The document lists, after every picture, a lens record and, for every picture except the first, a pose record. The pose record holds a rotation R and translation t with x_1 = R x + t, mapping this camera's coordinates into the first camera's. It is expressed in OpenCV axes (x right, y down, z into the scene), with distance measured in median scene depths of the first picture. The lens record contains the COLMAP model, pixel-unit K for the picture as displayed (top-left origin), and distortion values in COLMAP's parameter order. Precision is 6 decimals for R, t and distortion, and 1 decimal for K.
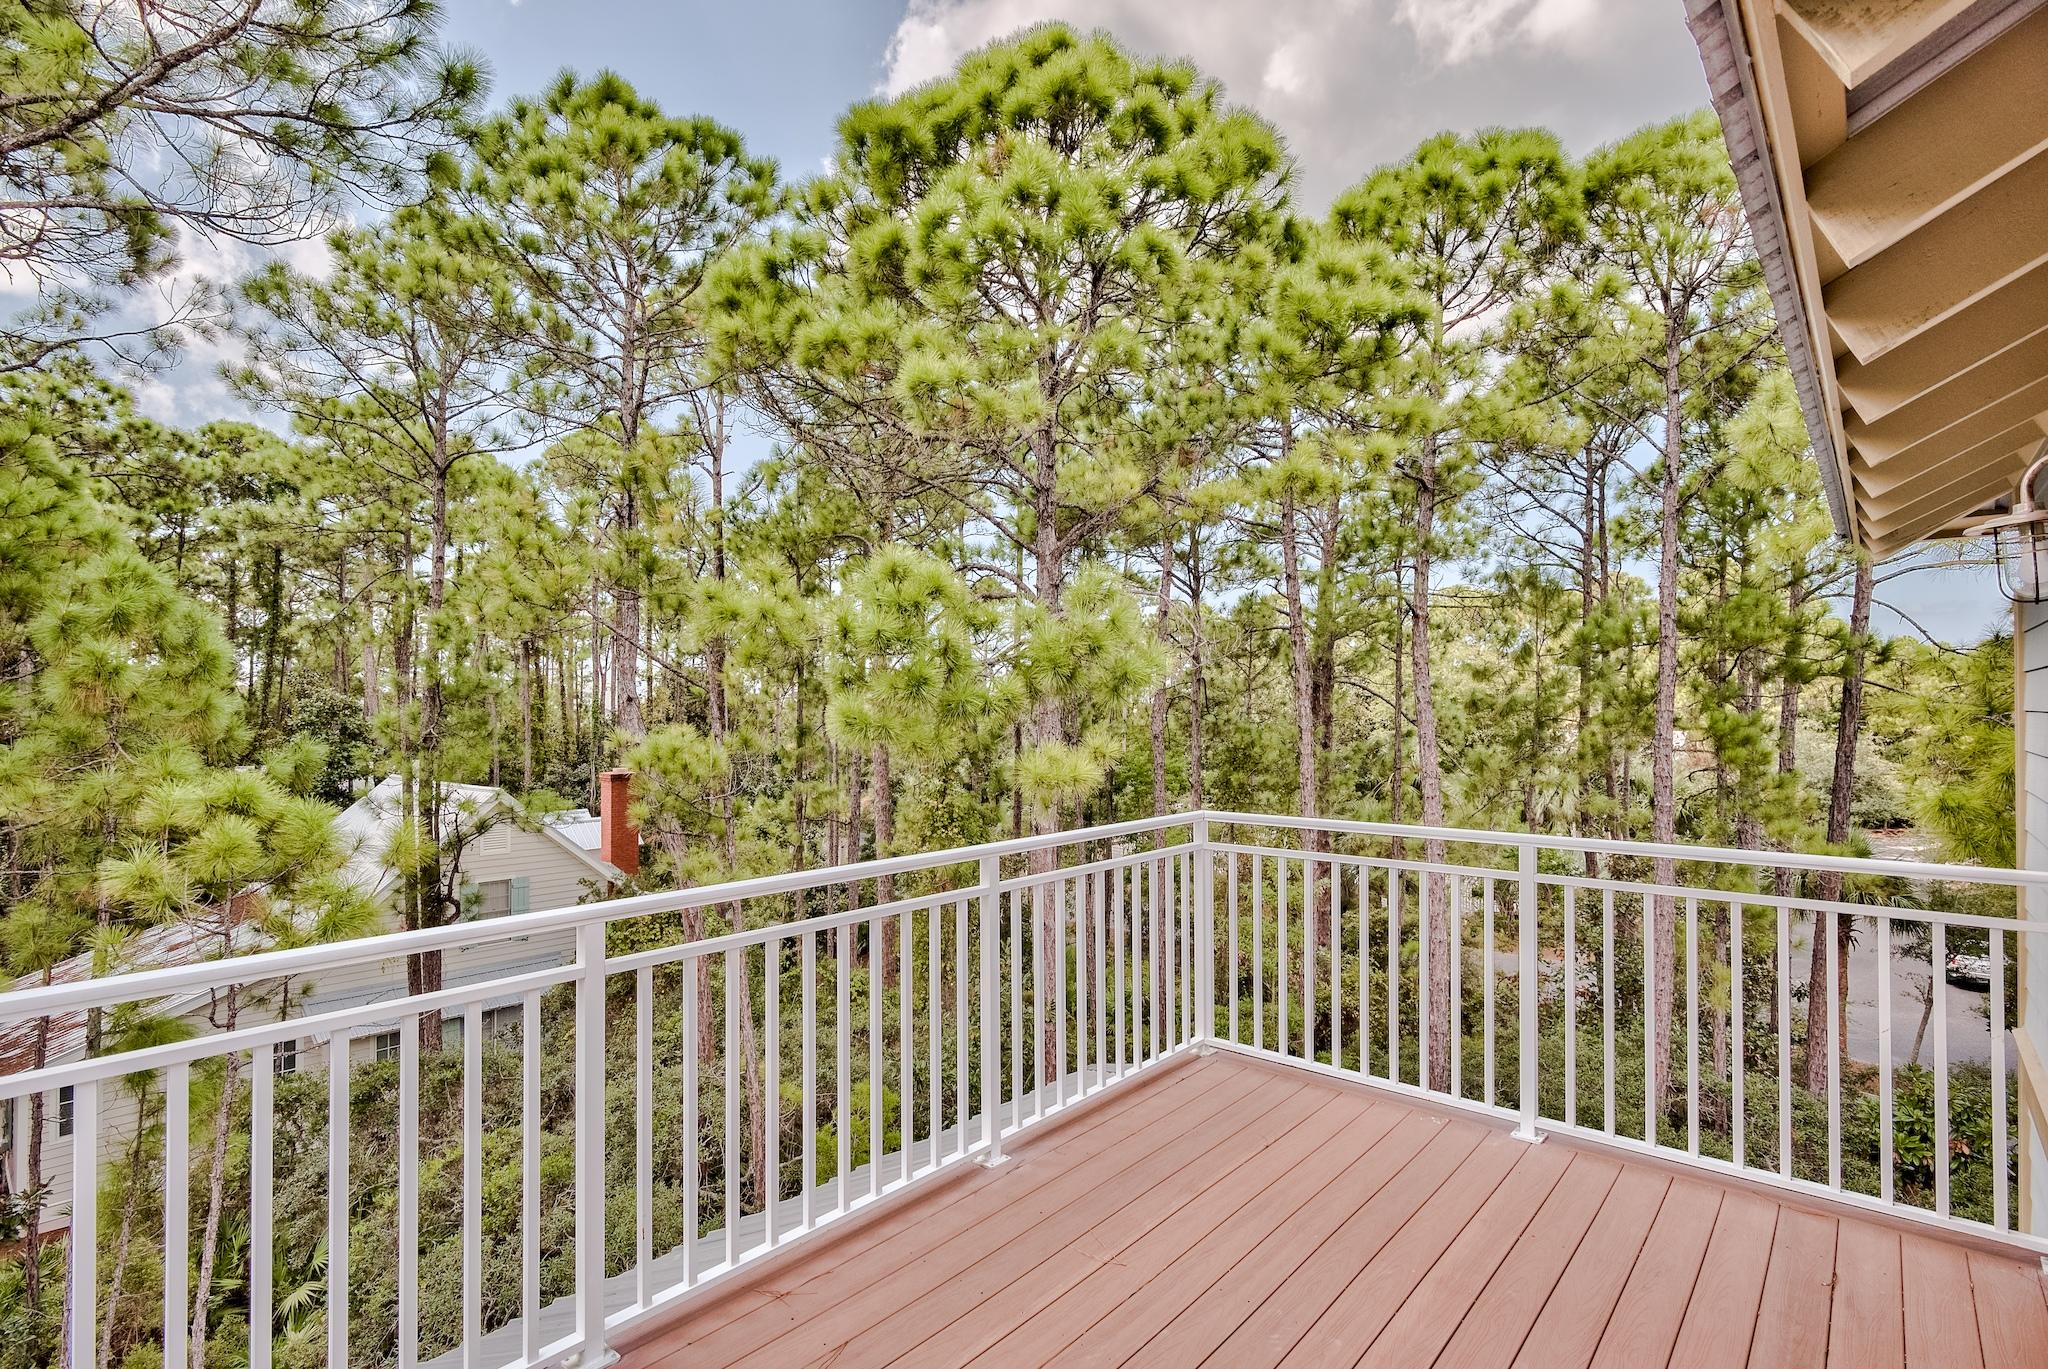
lens RADIAL K [[969.0, 0, 1023.4], [0, 969.0, 692.4], [0, 0, 1]] dist [-0.003221, 0.000236]
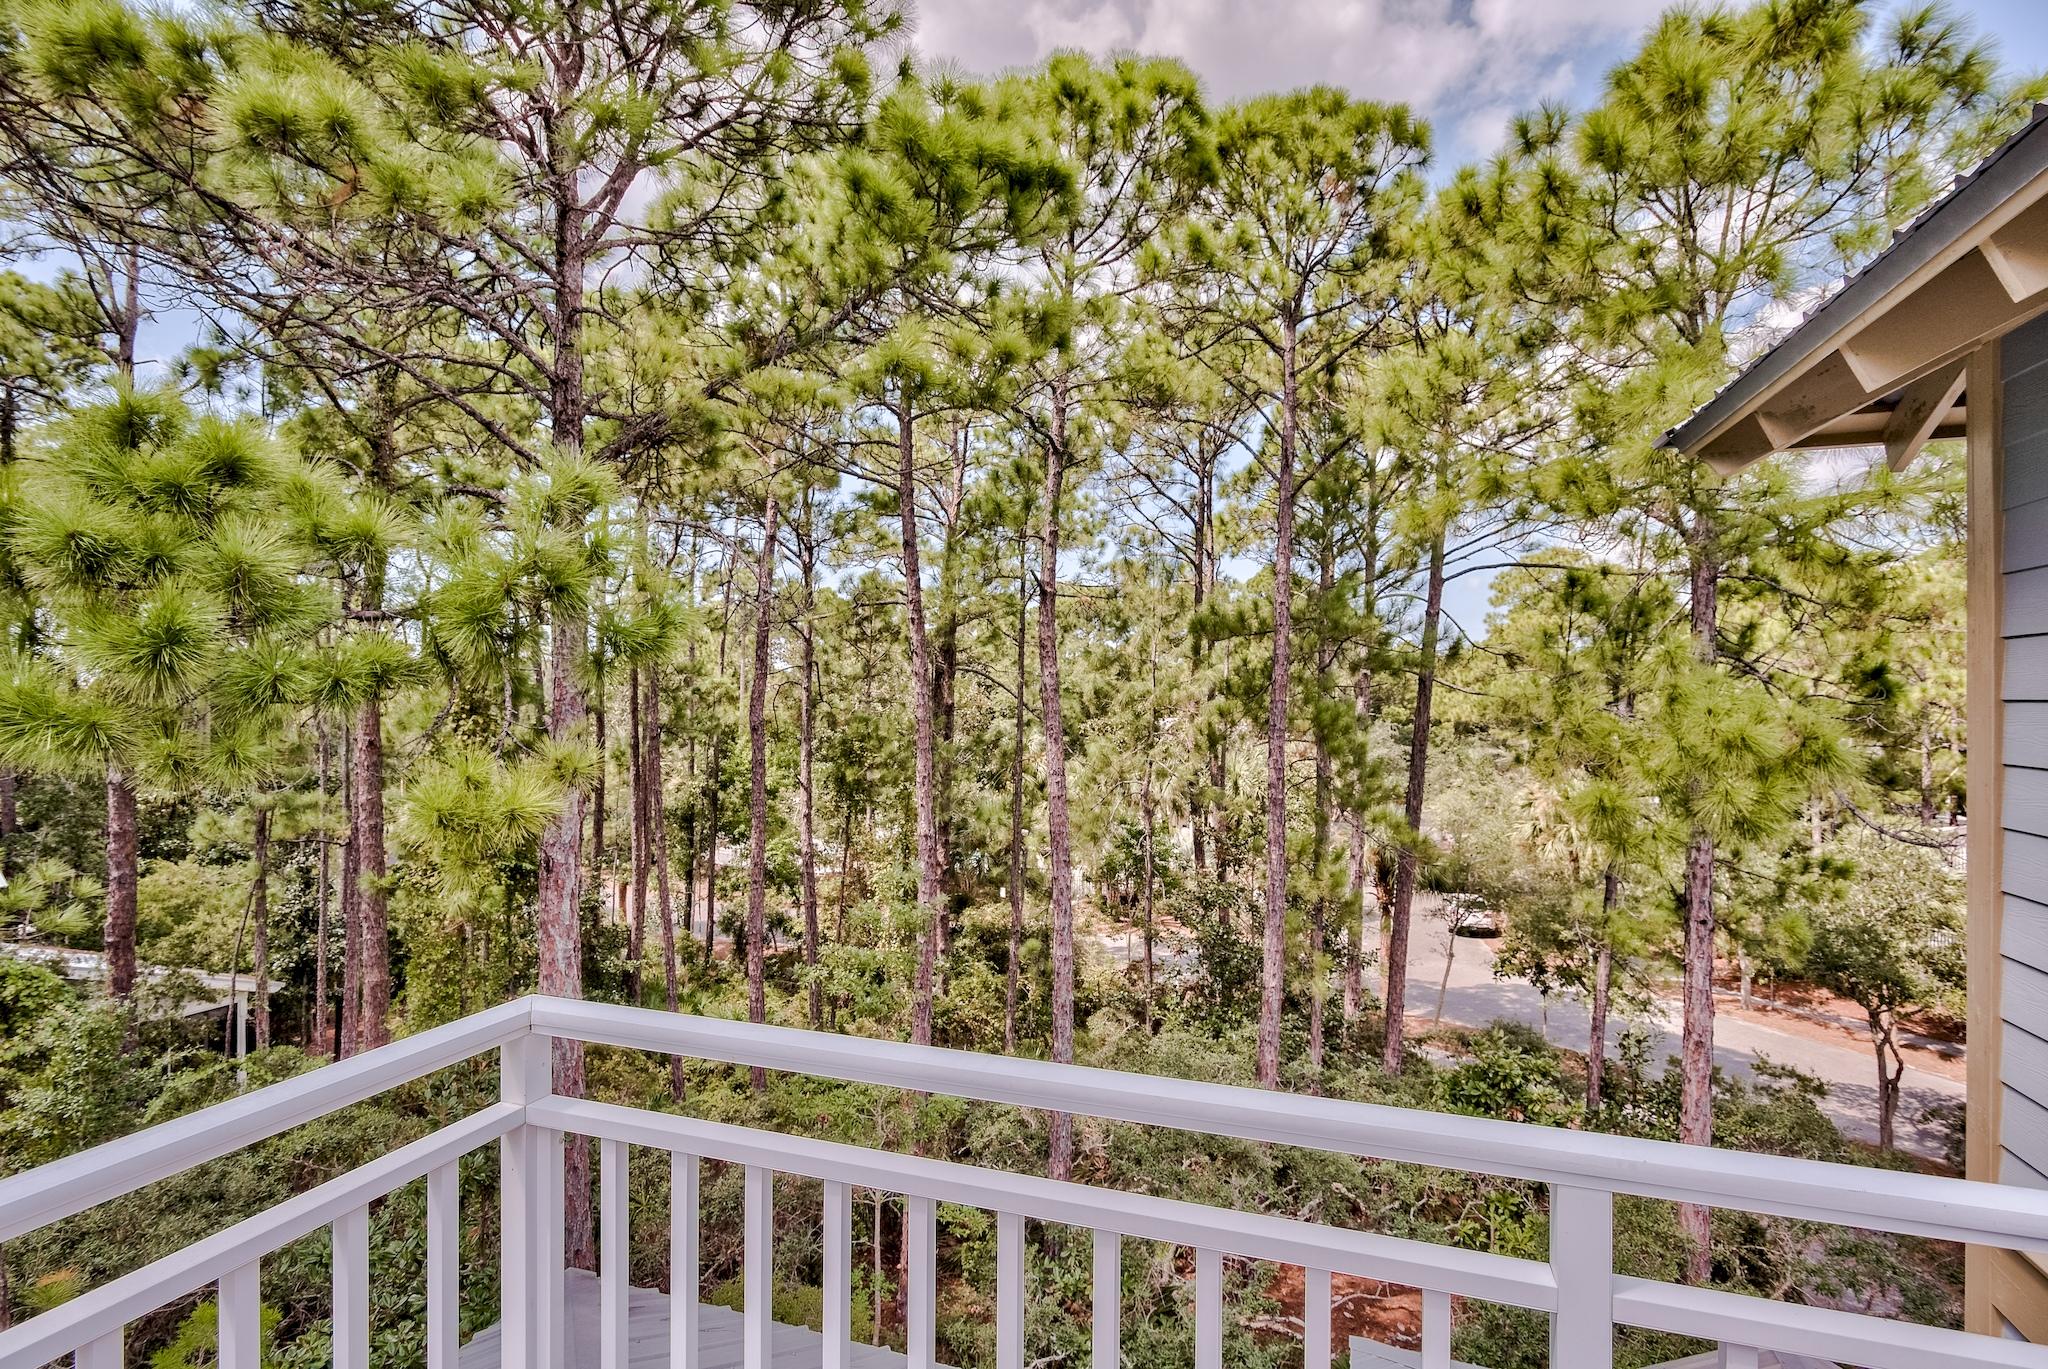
lens RADIAL K [[969.0, 0, 1023.4], [0, 969.0, 692.4], [0, 0, 1]] dist [-0.003221, 0.000236]
pose [[0.929309, 0.007702, 0.369222, 0.037650], [-0.012115, 0.999880, 0.009635, 0.002221], [-0.369103, -0.013427, 0.929291, 0.111174]]
